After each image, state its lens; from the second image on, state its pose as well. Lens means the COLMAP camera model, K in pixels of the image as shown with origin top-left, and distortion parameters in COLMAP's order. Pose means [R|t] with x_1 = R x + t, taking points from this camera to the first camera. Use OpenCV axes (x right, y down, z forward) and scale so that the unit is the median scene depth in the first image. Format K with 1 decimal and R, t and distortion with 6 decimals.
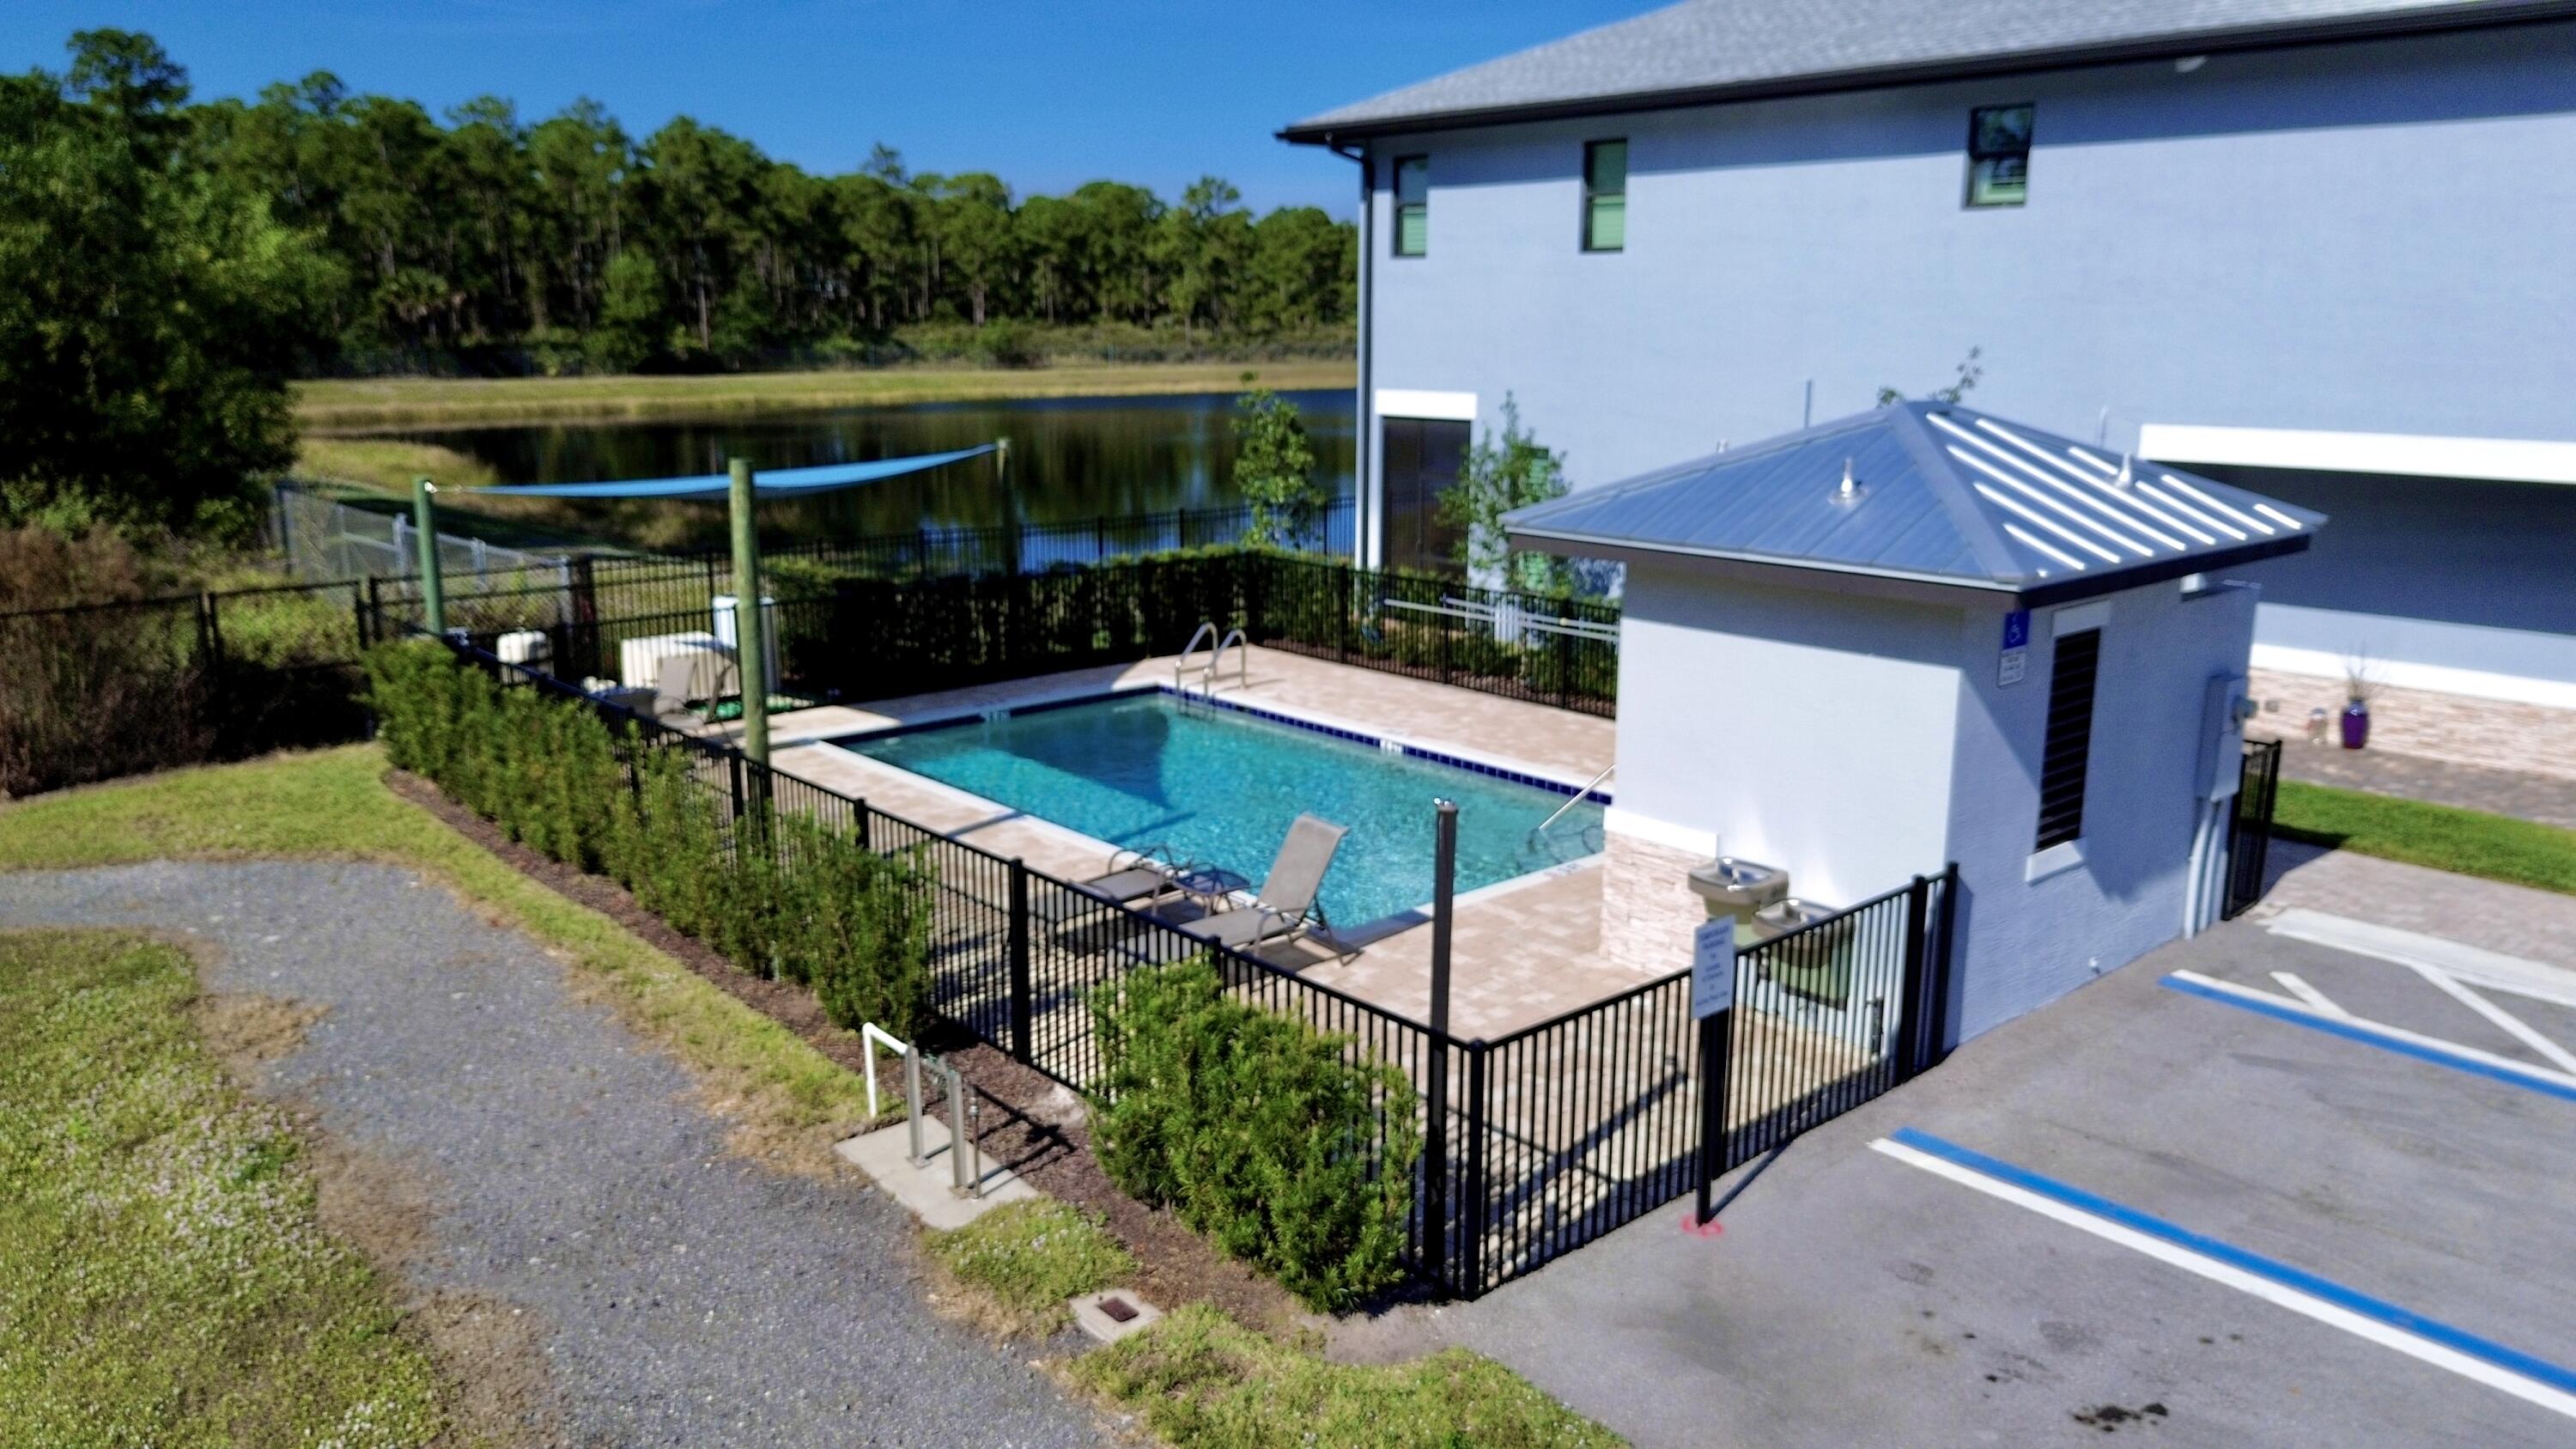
lens RADIAL K [[1878.6, 0, 1288.0], [0, 1878.6, 724.5], [0, 0, 1]] dist [0.004661, -0.001978]
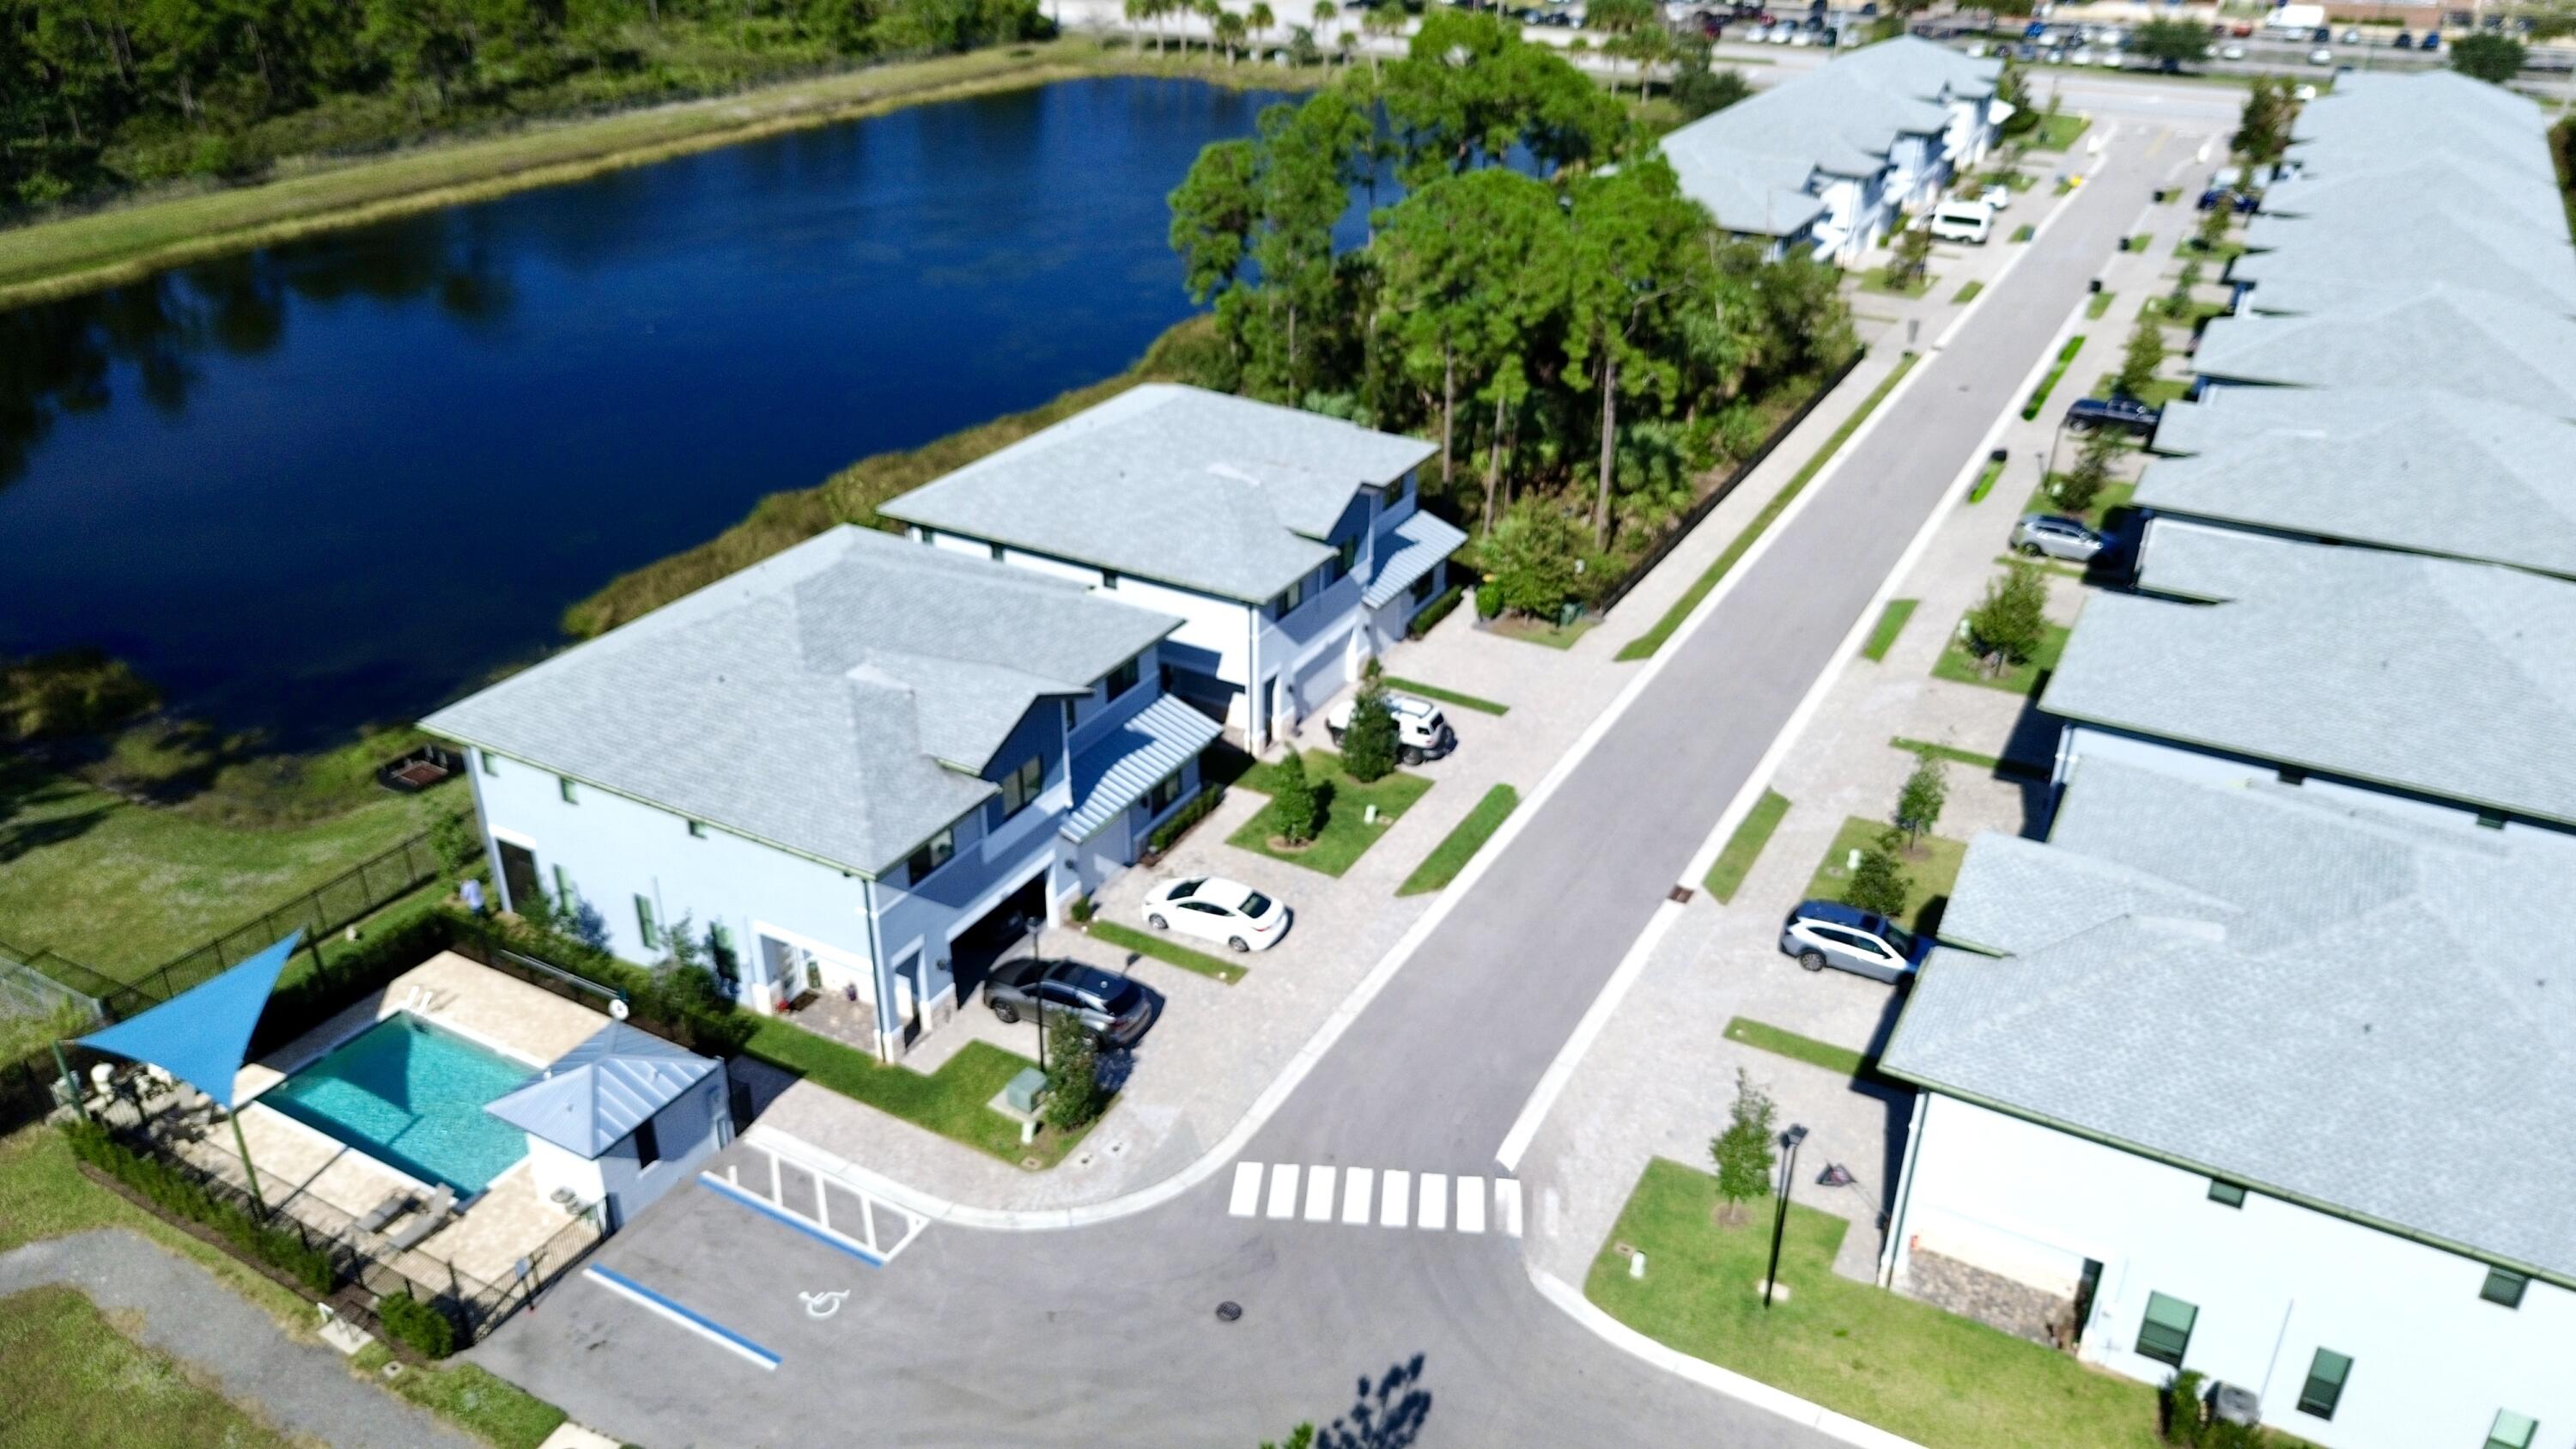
lens RADIAL K [[1878.6, 0, 1288.0], [0, 1878.6, 724.5], [0, 0, 1]] dist [0.004661, -0.001978]
pose [[0.943589, -0.134712, 0.302478, 0.653183], [0.055014, 0.964585, 0.257972, -1.870901], [-0.326517, -0.226779, 0.917583, -2.966341]]
